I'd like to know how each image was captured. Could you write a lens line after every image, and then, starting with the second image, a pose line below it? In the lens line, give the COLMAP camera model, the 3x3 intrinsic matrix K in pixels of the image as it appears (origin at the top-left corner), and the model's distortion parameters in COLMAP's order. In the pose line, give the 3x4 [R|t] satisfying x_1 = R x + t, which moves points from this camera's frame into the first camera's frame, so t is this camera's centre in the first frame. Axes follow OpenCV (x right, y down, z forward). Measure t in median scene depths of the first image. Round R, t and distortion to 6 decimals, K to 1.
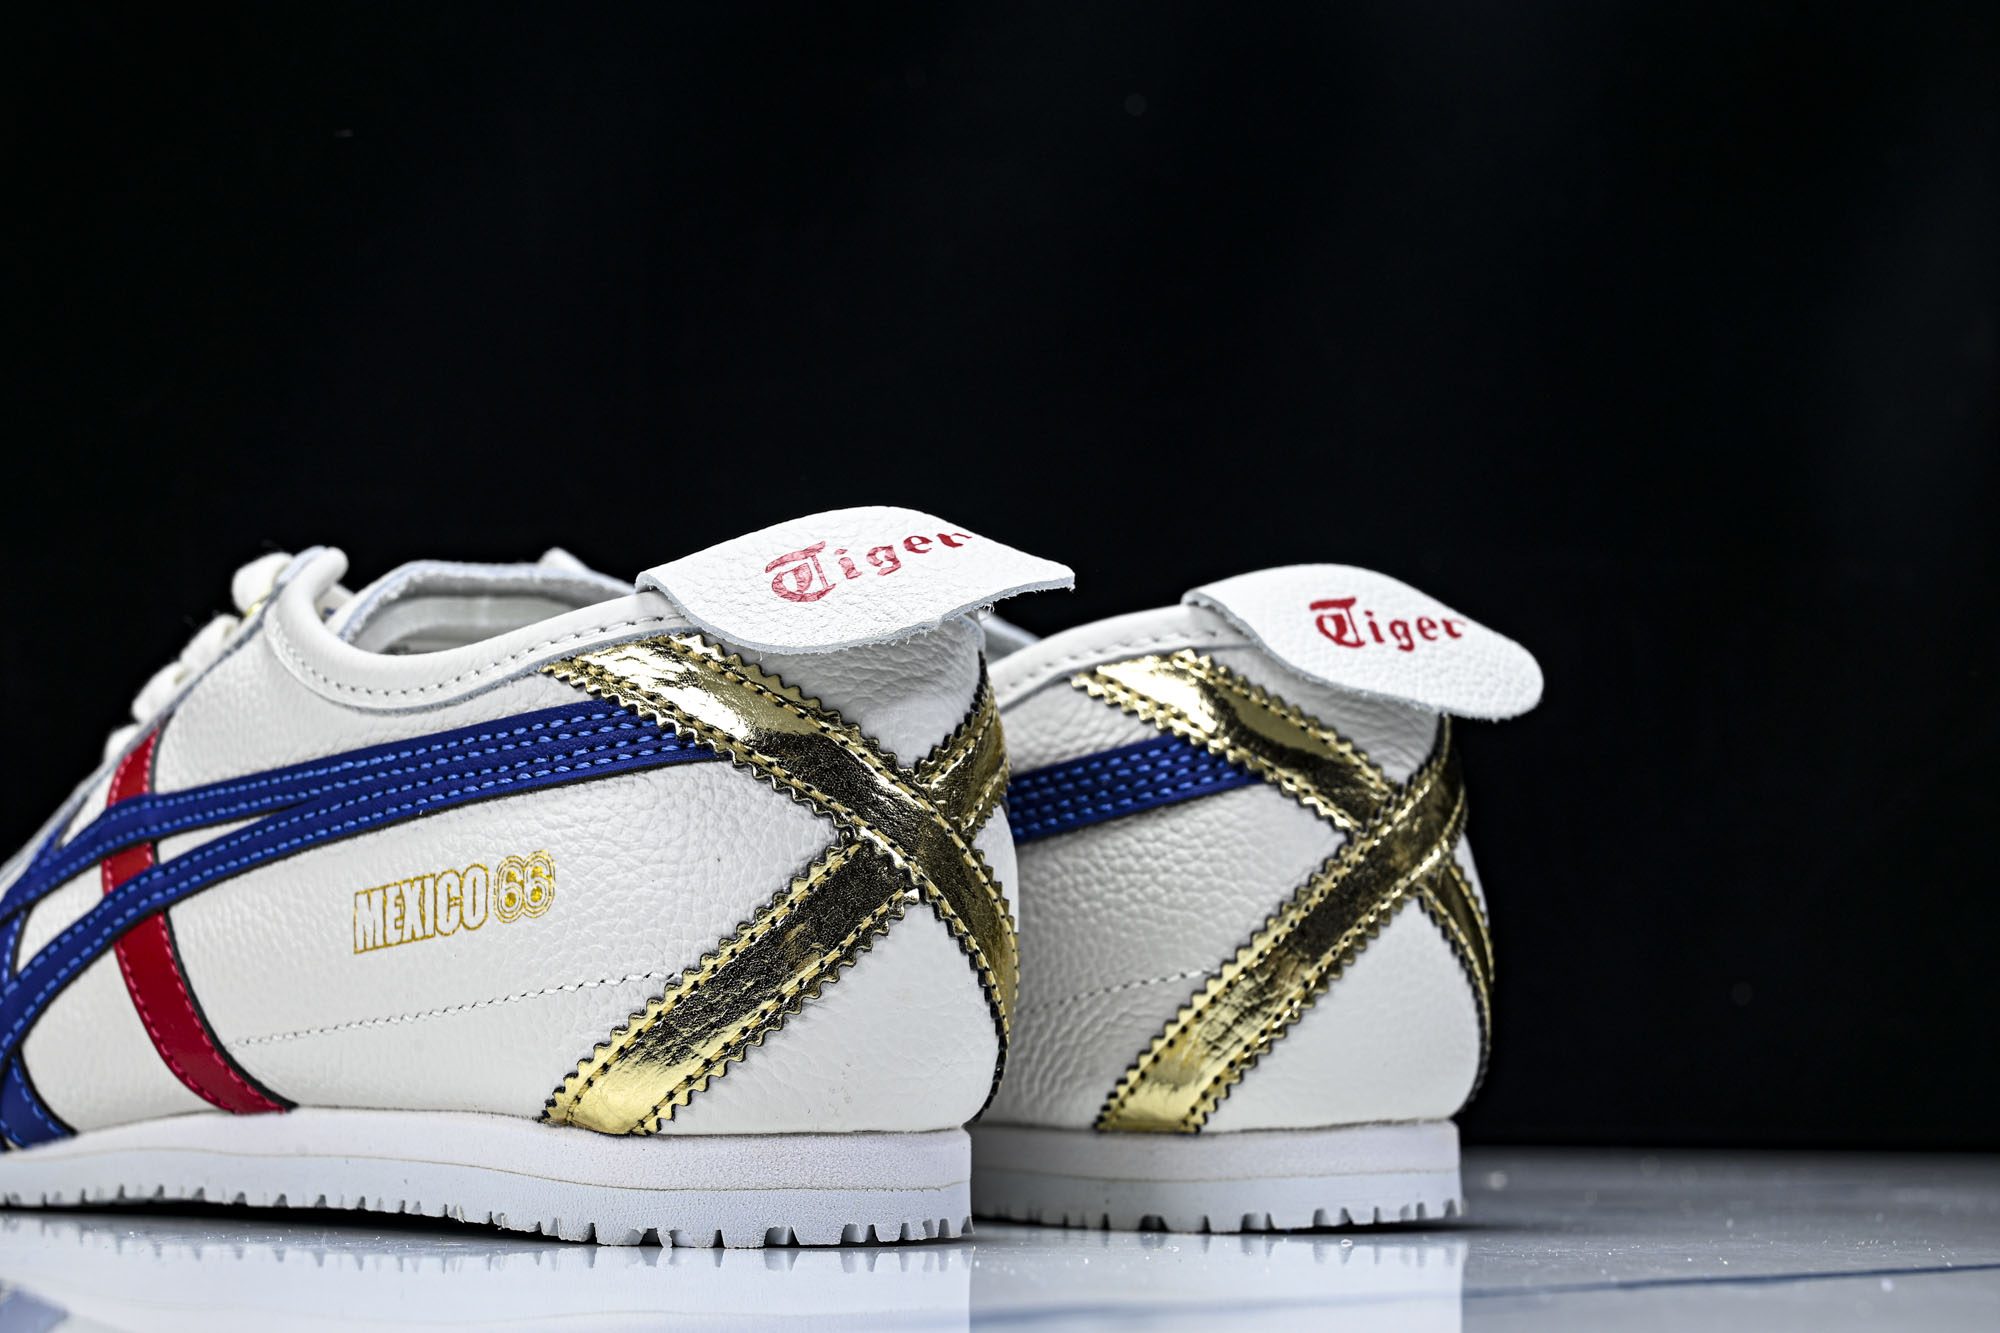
lens RADIAL K [[3257.5, 0, 1004.1], [0, 3257.5, 663.2], [0, 0, 1]] dist [0.068761, 0.000000]
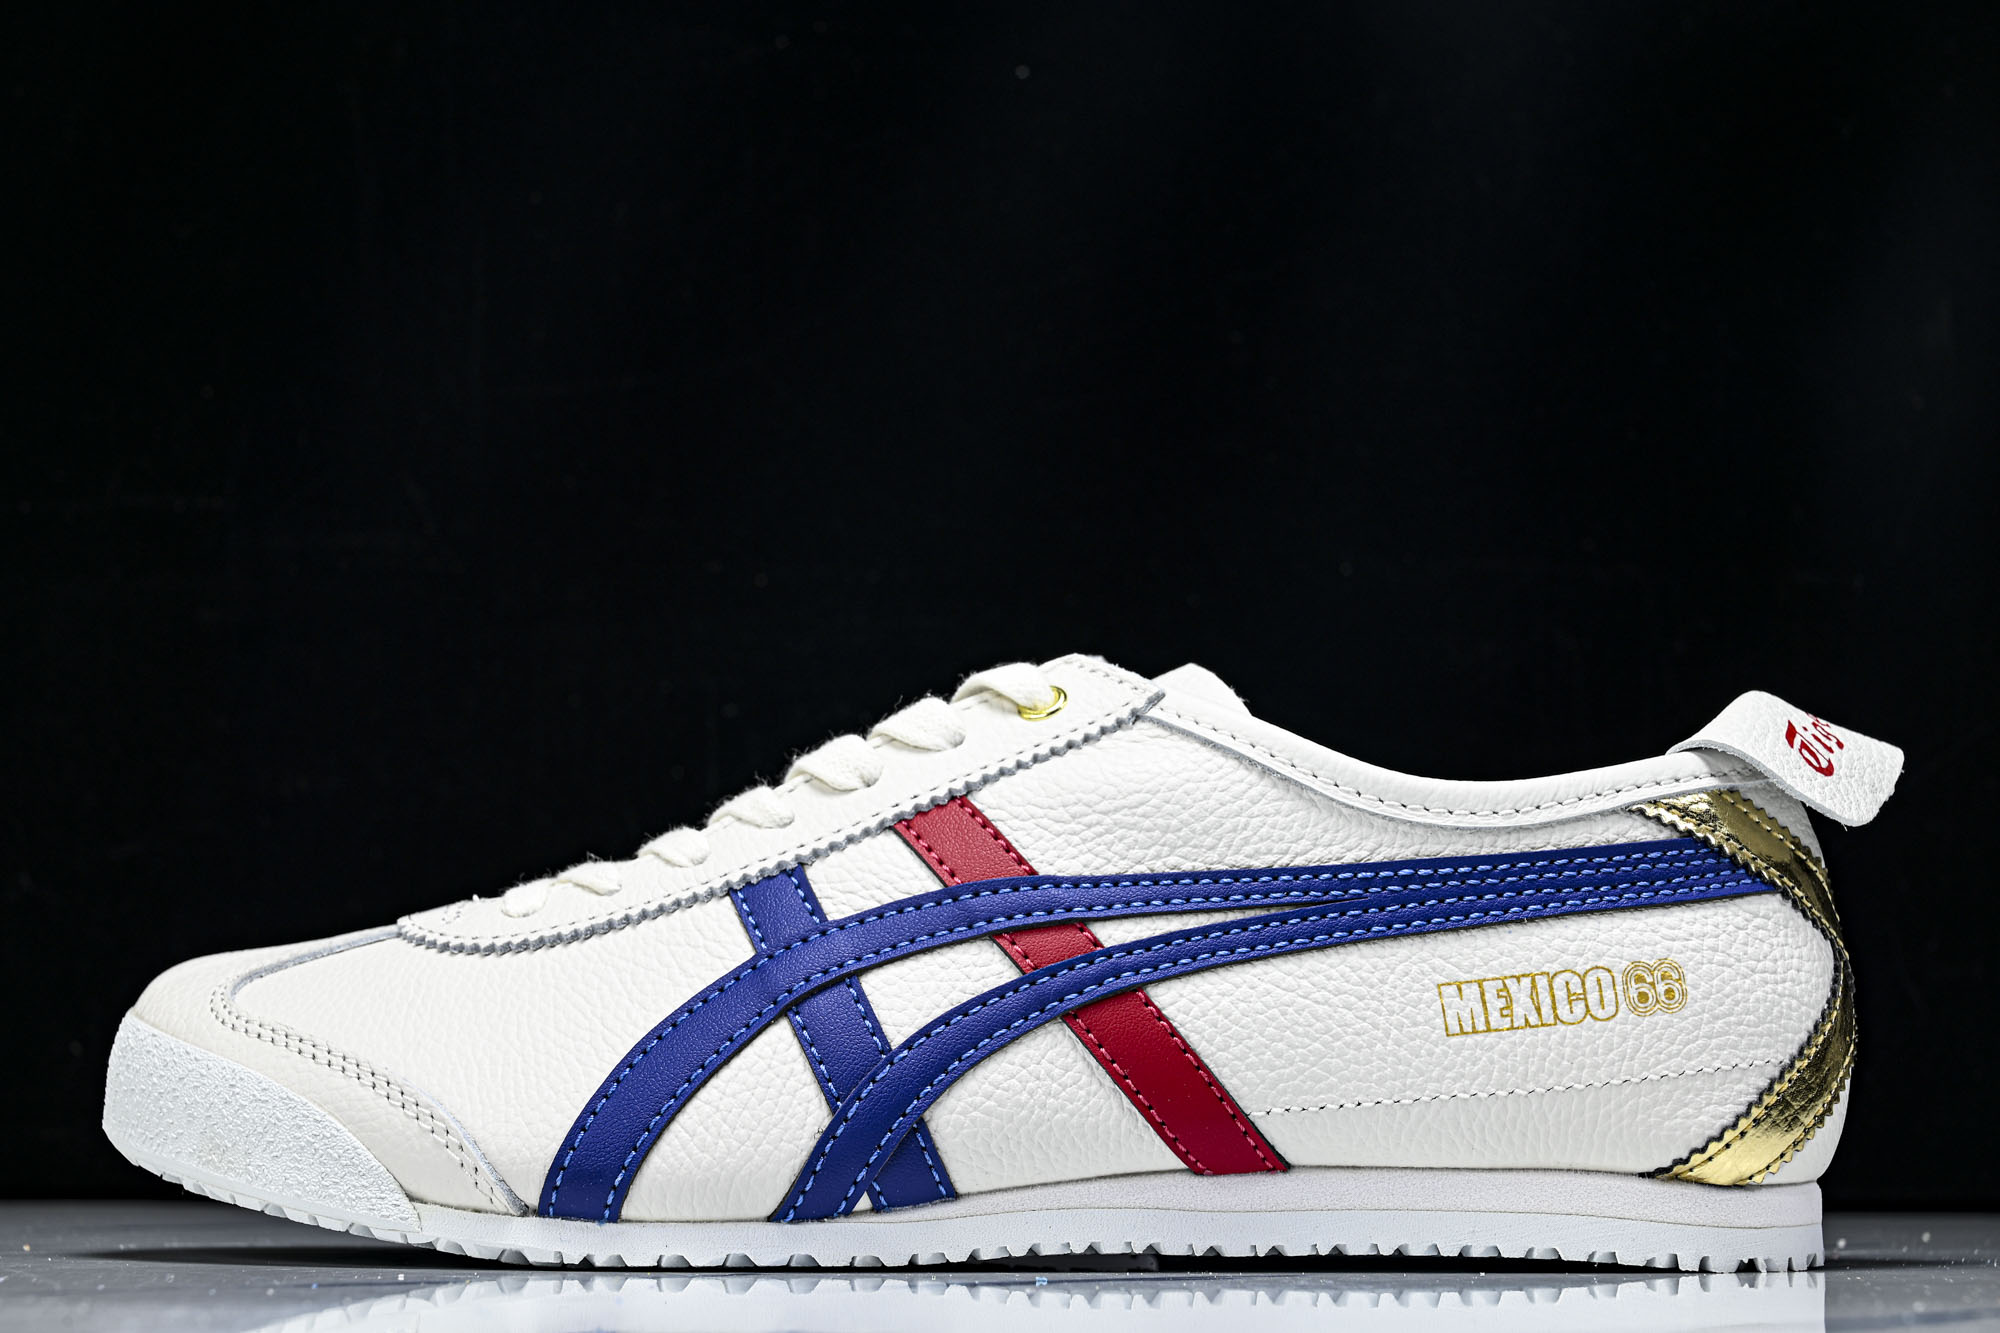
lens RADIAL K [[3902.0, 0, 978.7], [0, 3902.0, 703.9], [0, 0, 1]] dist [0.025514, 0.000000]
pose [[0.697899, 0.067954, 0.712965, -1.364512], [-0.086580, 0.996193, -0.010198, -0.000858], [-0.710943, -0.054611, 0.701126, 0.151956]]
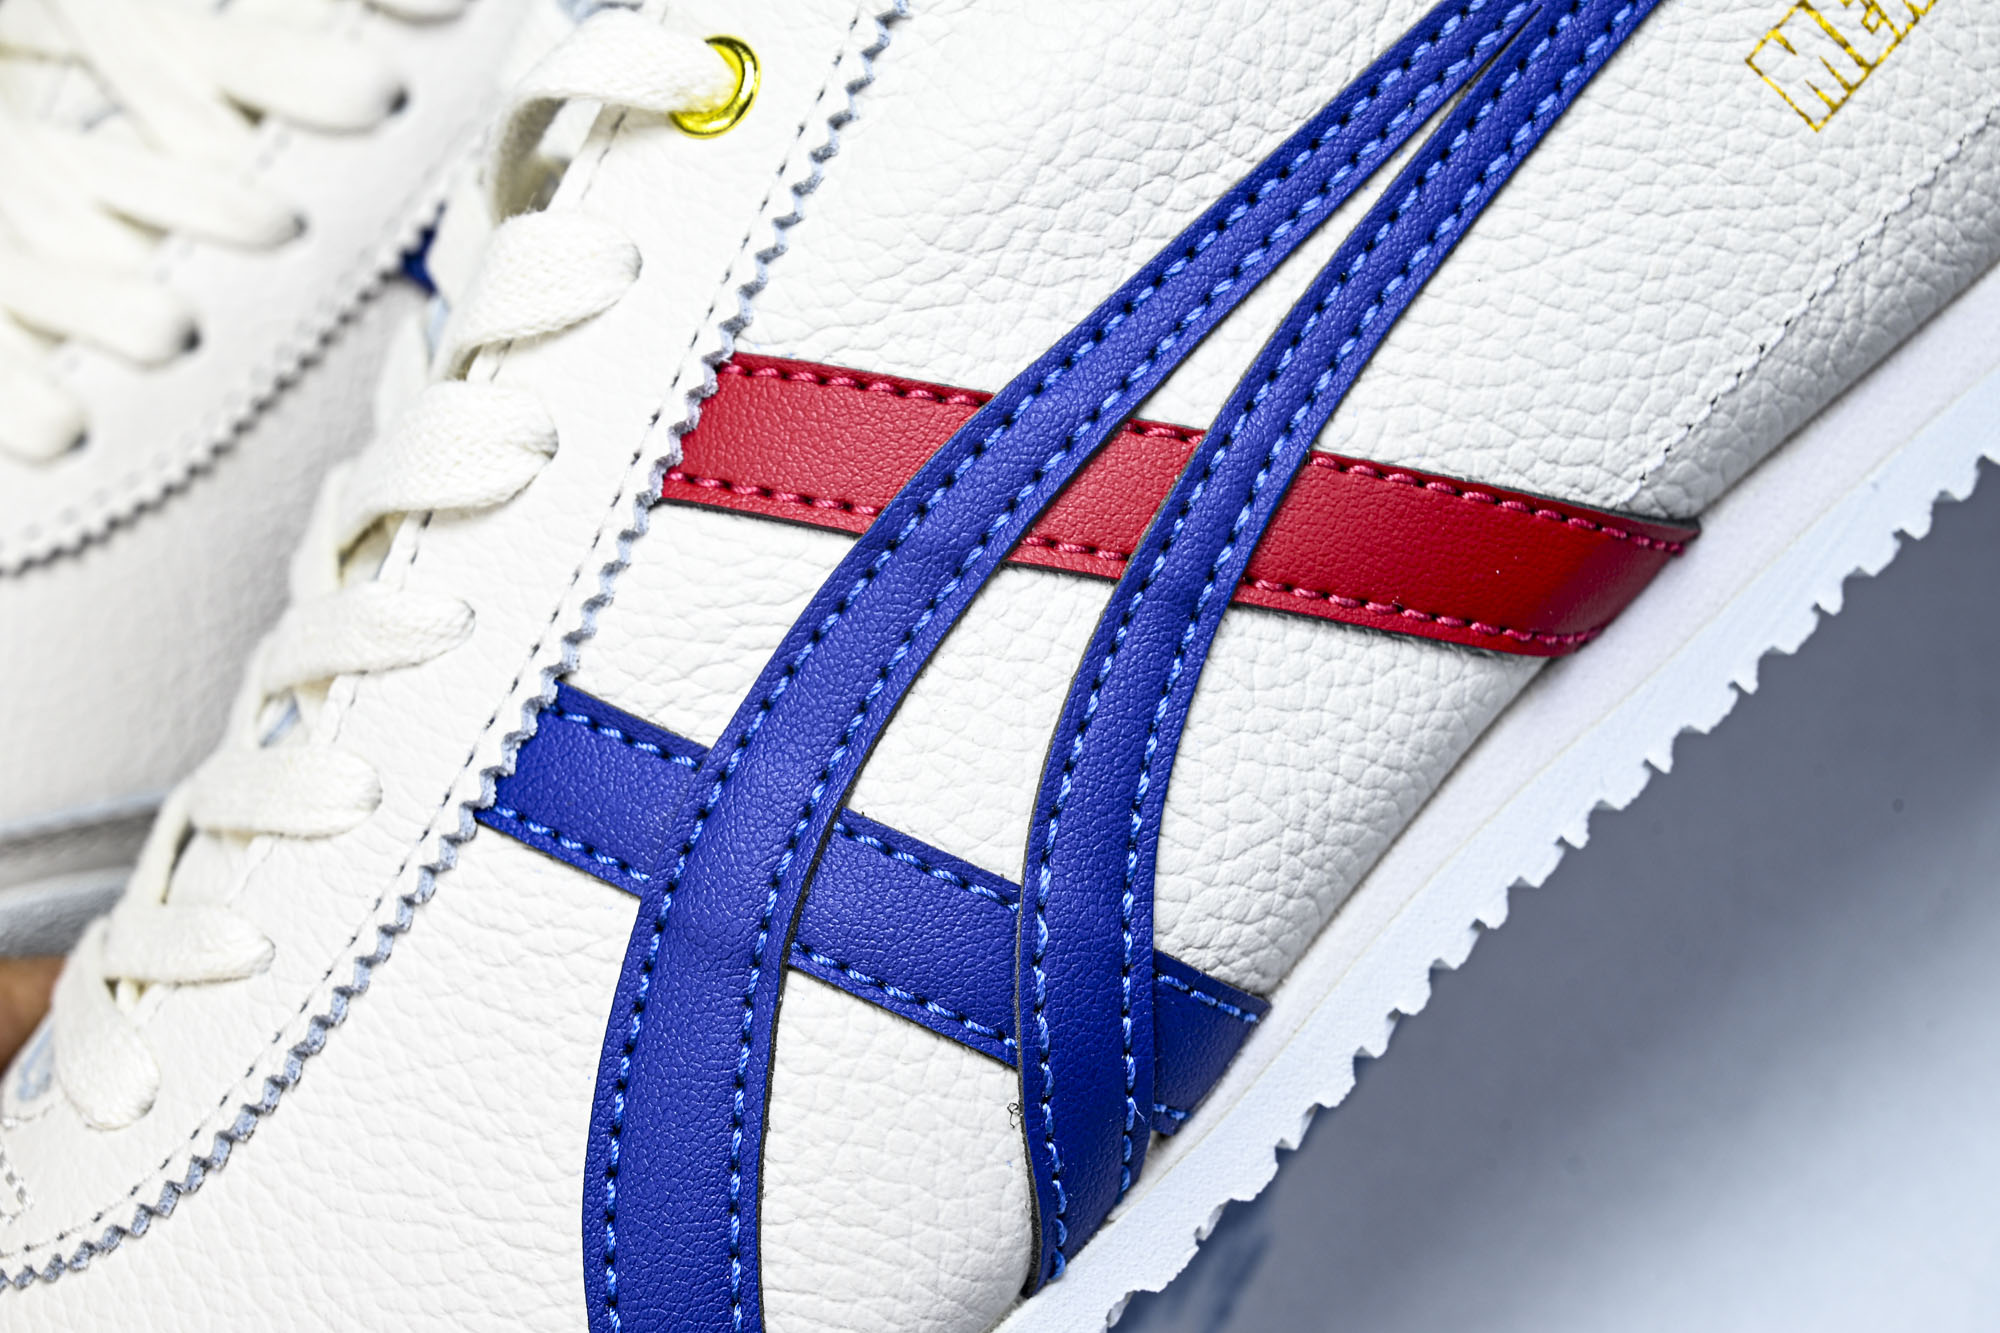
lens RADIAL K [[3814.9, 0, 990.6], [0, 3814.9, 661.9], [0, 0, 1]] dist [0.013348, 0.000000]
pose [[0.325373, -0.537219, 0.778157, -0.859082], [0.504681, 0.794585, 0.337538, -0.146372], [-0.799644, 0.282895, 0.529660, 0.809834]]
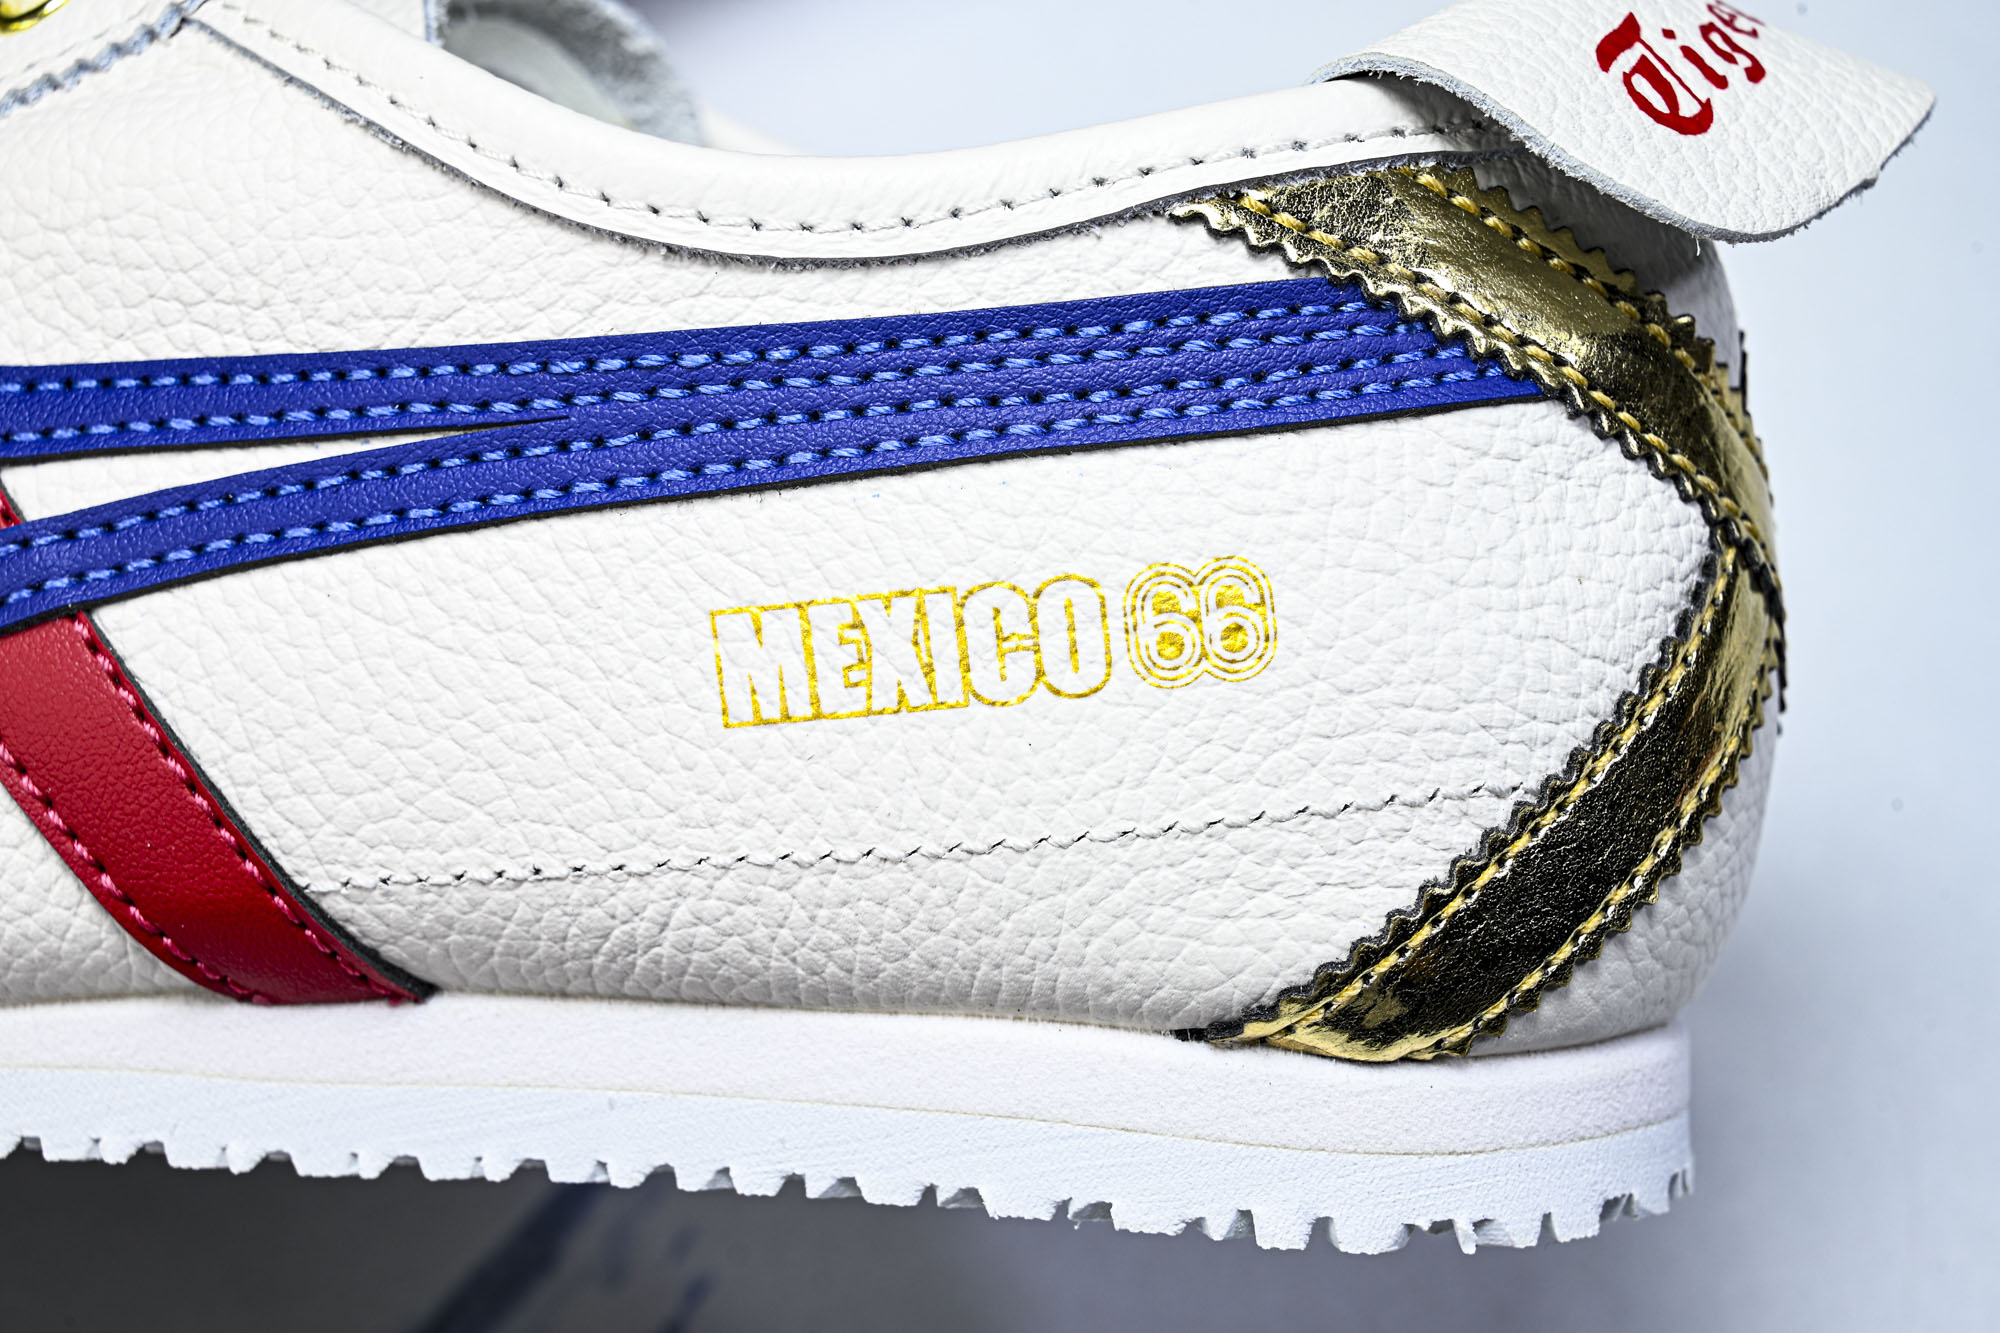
lens RADIAL K [[3814.9, 0, 1009.5], [0, 3814.9, 664.8], [0, 0, 1]] dist [0.013348, 0.000000]
pose [[0.835644, -0.026648, 0.548624, -0.513226], [-0.071602, 0.985015, 0.156906, -0.021137], [-0.544584, -0.170400, 0.821214, 0.490771]]
